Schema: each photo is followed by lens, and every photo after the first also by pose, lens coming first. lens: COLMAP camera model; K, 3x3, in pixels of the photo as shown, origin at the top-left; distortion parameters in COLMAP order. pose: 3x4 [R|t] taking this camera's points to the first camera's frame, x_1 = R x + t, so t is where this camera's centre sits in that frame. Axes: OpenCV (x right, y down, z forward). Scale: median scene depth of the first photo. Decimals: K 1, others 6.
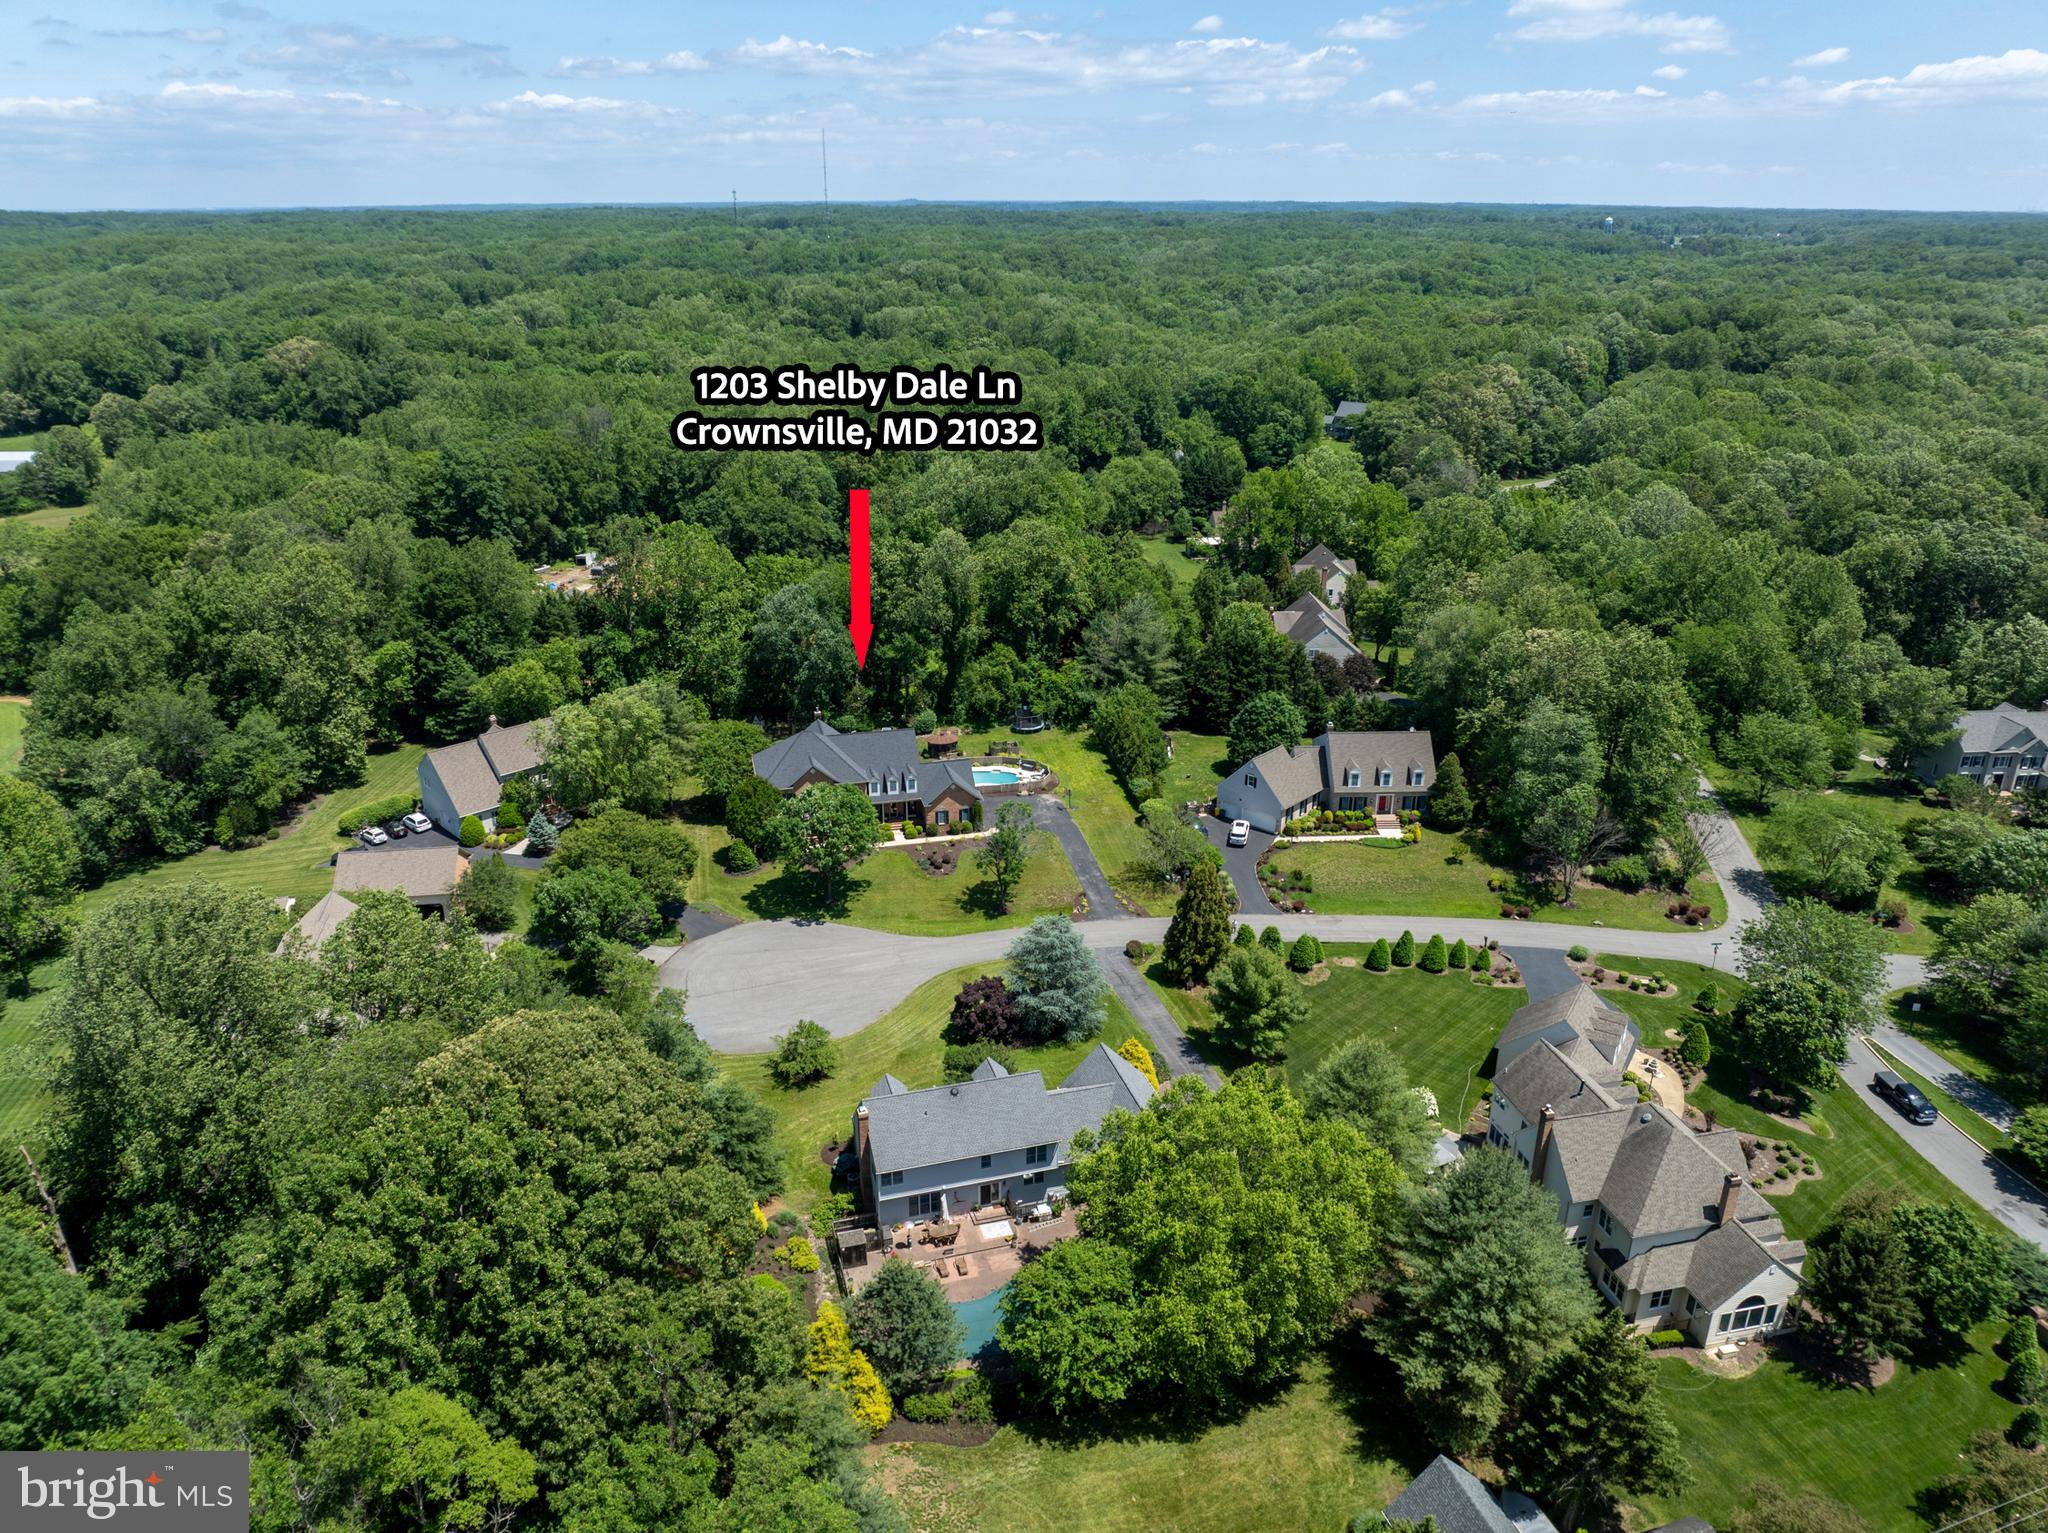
lens RADIAL K [[1436.8, 0, 1024.0], [0, 1436.8, 766.5], [0, 0, 1]] dist [-0.022859, 0.001875]
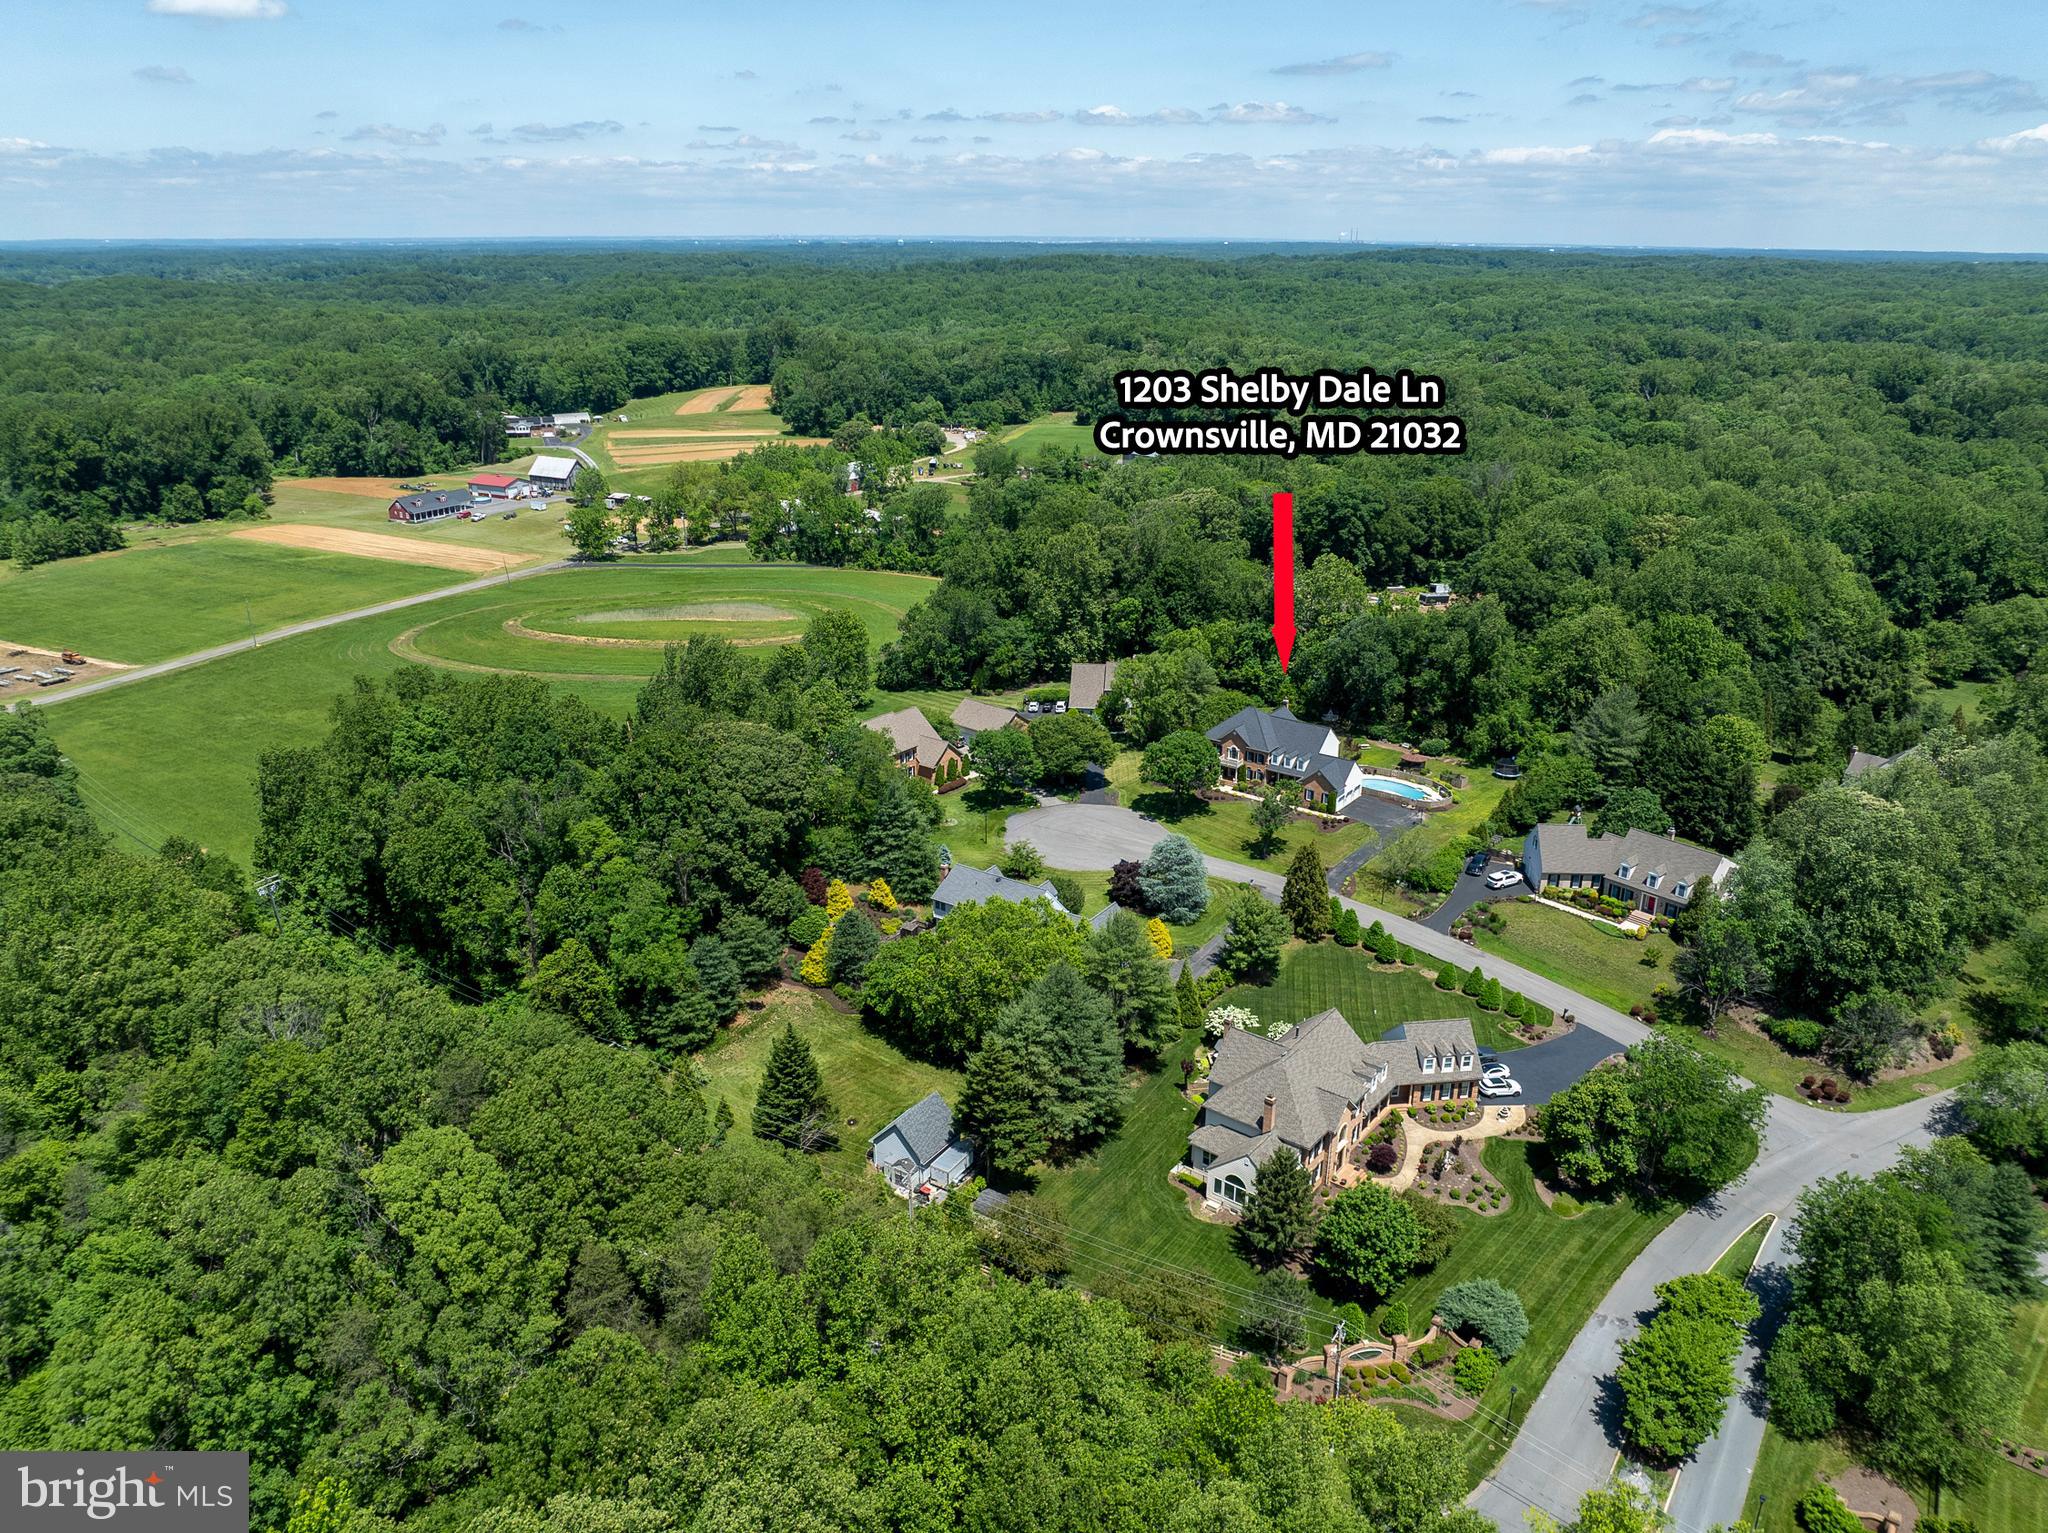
lens RADIAL K [[1431.0, 0, 998.4], [0, 1431.0, 767.0], [0, 0, 1]] dist [-0.028767, -0.005606]
pose [[0.622828, 0.269593, -0.734442, 0.699349], [-0.285823, 0.952271, 0.107166, -0.046050], [0.728279, 0.143174, 0.670157, -0.079363]]
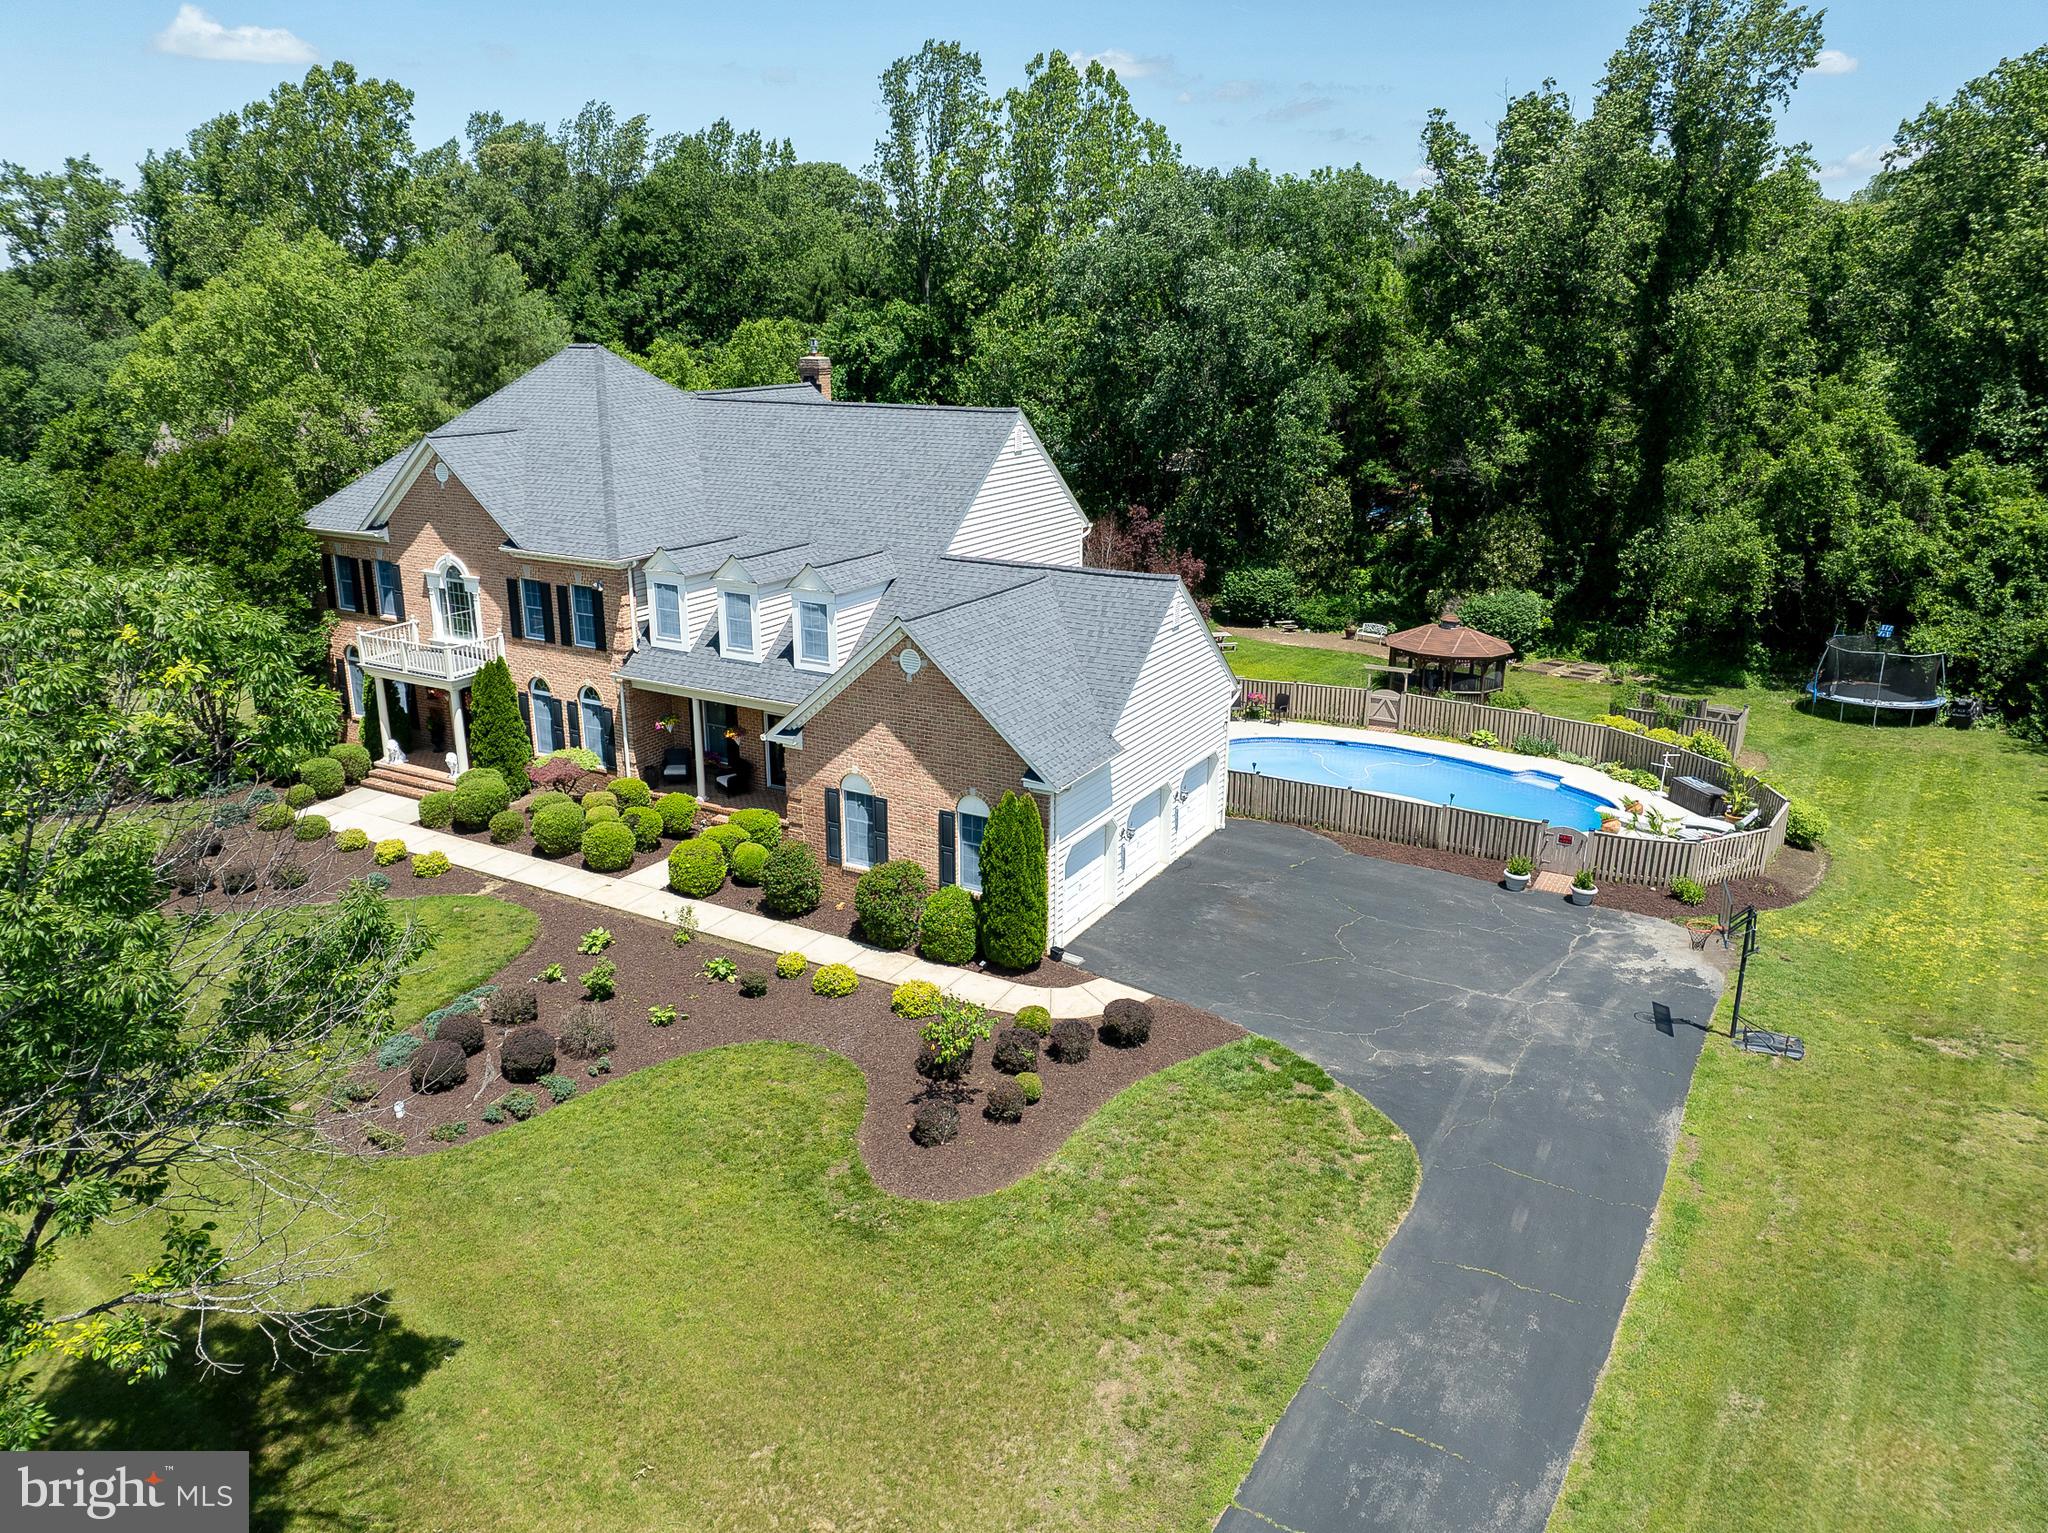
lens RADIAL K [[1451.1, 0, 1017.3], [0, 1451.1, 756.7], [0, 0, 1]] dist [-0.041318, -0.001687]
pose [[0.725020, 0.205481, -0.657361, 0.070911], [-0.257409, 0.966133, 0.018096, 0.018056], [0.638817, 0.156091, 0.753358, 0.857814]]
